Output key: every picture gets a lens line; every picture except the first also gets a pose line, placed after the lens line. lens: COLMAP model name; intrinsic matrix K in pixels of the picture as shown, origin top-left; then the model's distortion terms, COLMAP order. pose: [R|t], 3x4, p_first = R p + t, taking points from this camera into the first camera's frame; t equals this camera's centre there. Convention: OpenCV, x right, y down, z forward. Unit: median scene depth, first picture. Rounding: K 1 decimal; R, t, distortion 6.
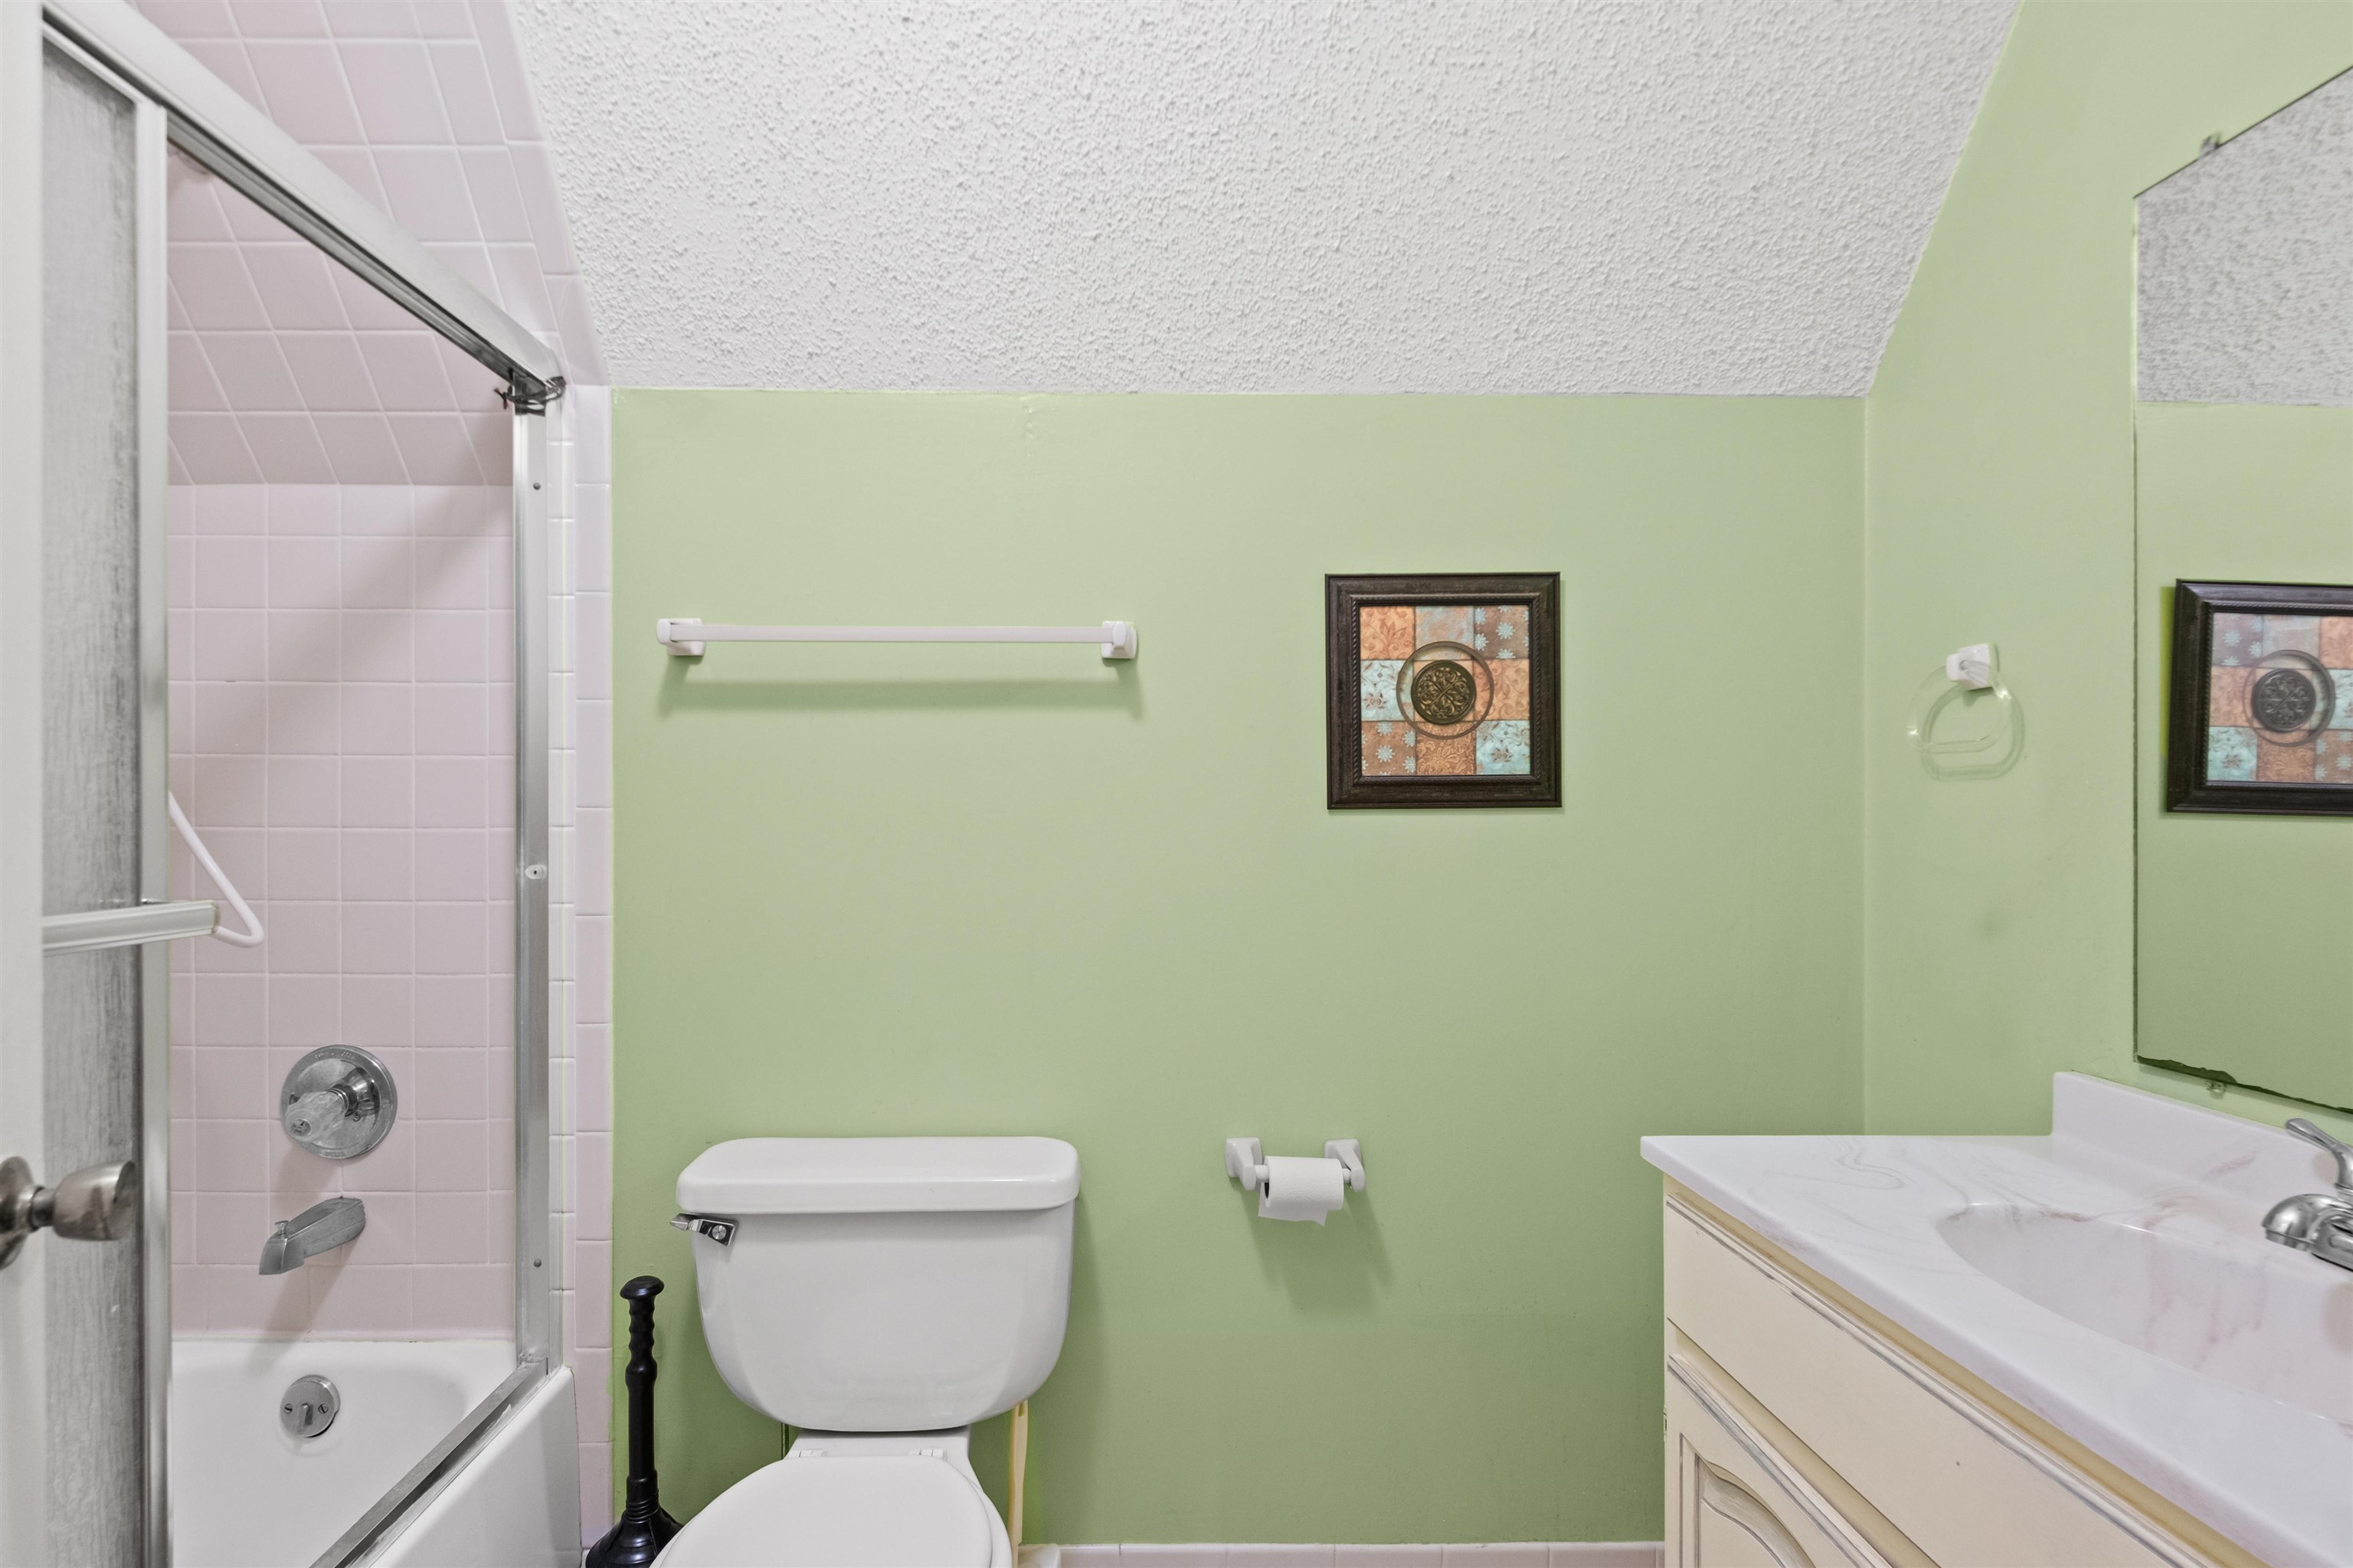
lens RADIAL K [[1090.0, 0, 1176.5], [0, 1090.0, 784.0], [0, 0, 1]] dist [0.012714, -0.008815]
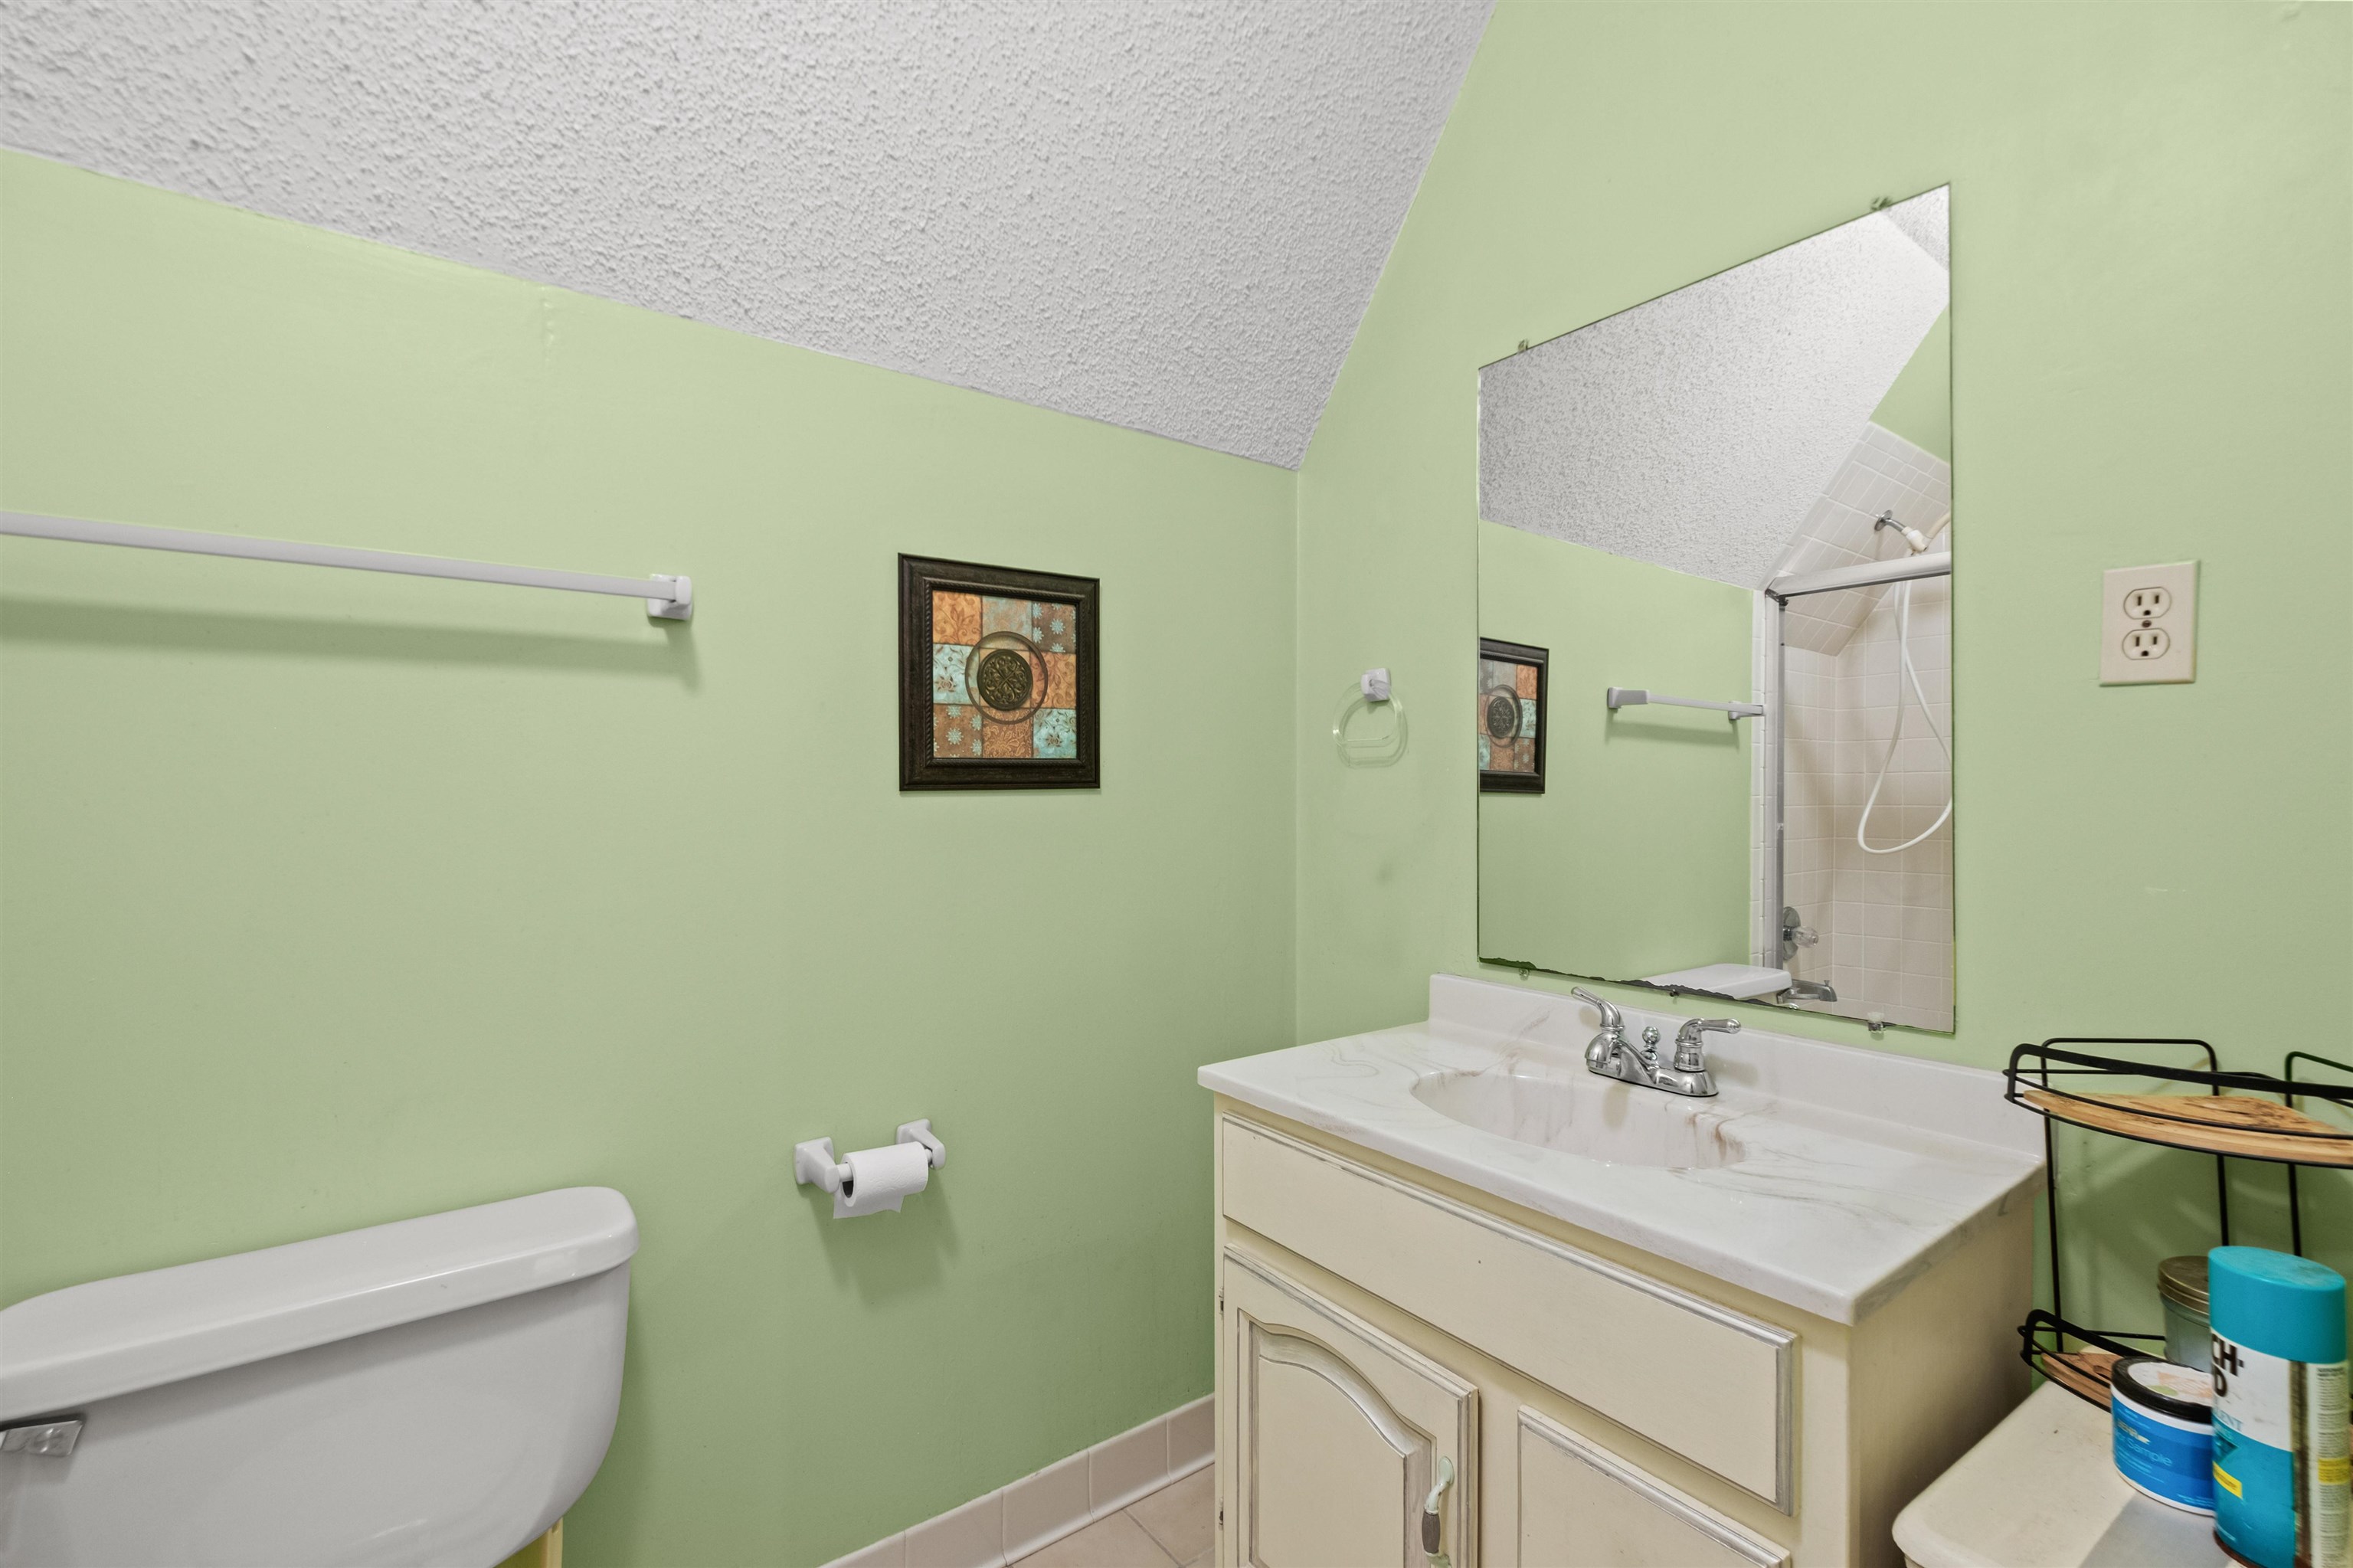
lens RADIAL K [[1038.1, 0, 1162.8], [0, 1038.1, 768.2], [0, 0, 1]] dist [0.010869, -0.007440]
pose [[0.812263, 0.009447, 0.583215, -0.224143], [-0.009874, 0.999948, -0.002444, 0.002649], [-0.583208, -0.003773, 0.812314, 0.097788]]
